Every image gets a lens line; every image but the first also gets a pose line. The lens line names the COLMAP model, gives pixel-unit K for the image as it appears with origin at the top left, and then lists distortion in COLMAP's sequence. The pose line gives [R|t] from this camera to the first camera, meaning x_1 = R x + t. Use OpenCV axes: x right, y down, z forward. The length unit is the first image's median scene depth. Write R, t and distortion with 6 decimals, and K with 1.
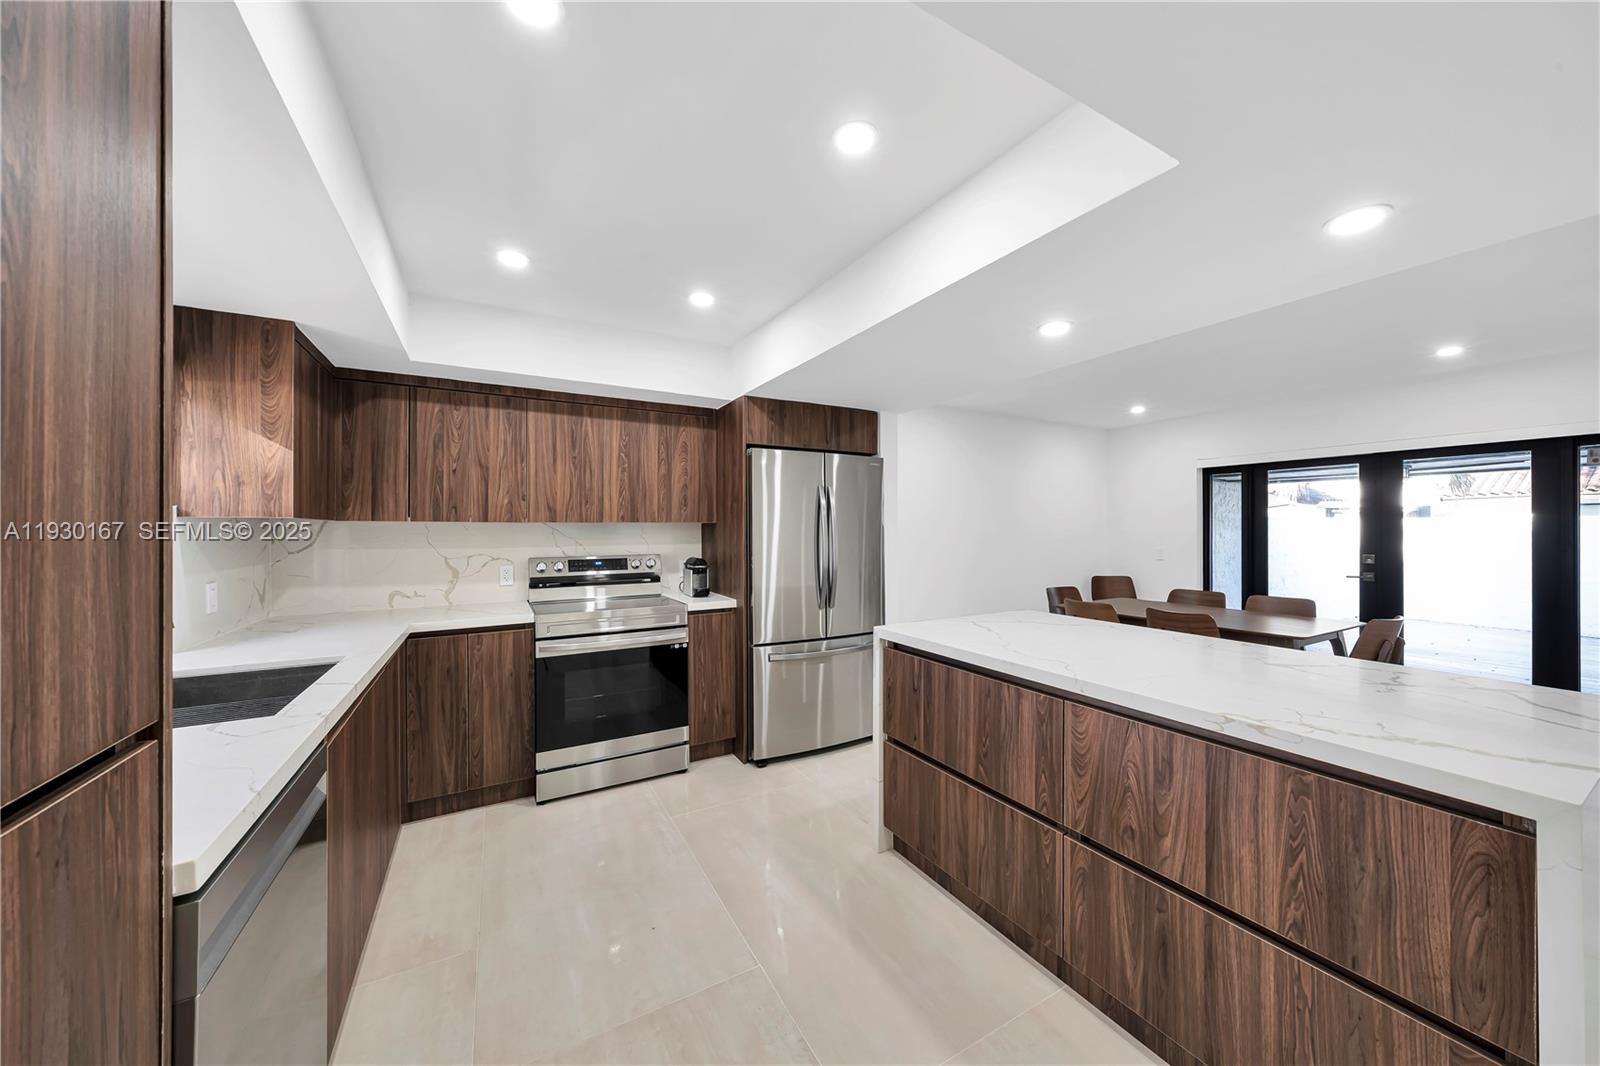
lens RADIAL K [[549.7, 0, 788.1], [0, 549.7, 538.7], [0, 0, 1]] dist [0.000479, 0.000022]
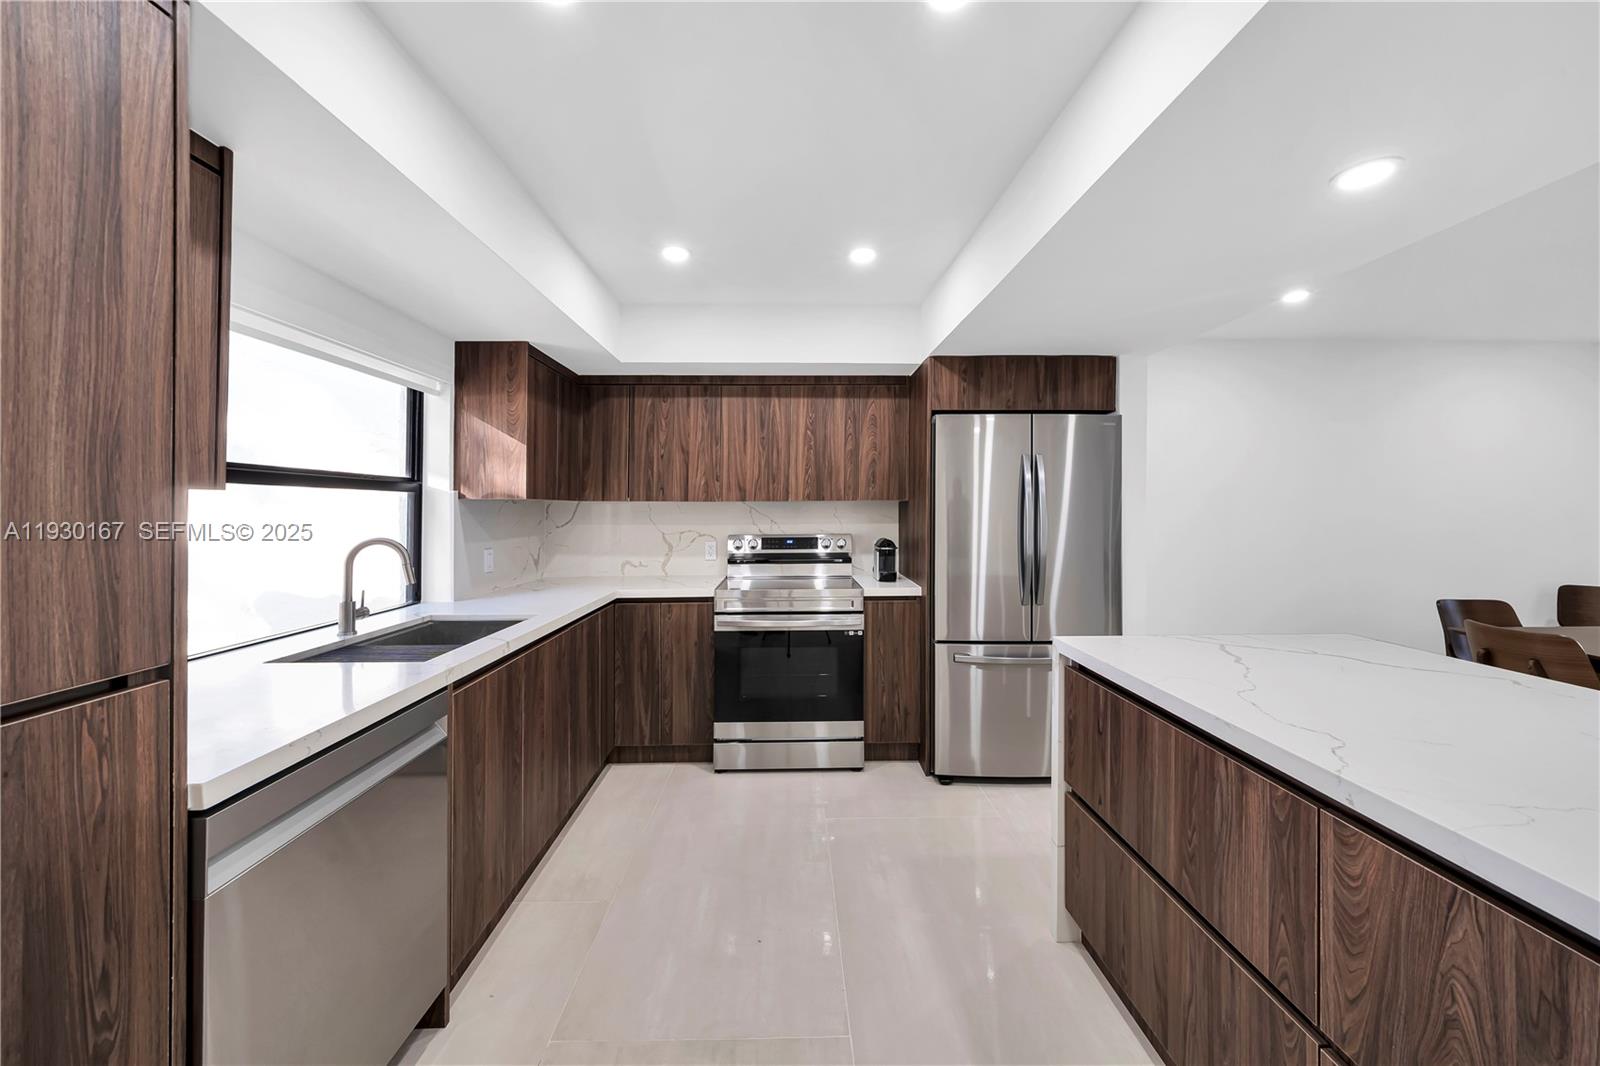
lens RADIAL K [[549.7, 0, 804.1], [0, 549.7, 512.3], [0, 0, 1]] dist [0.000479, 0.000022]
pose [[0.885401, 0.002158, -0.464824, 0.177047], [-0.006658, 0.999946, -0.008040, -0.002139], [0.464781, 0.010214, 0.885367, 0.148626]]
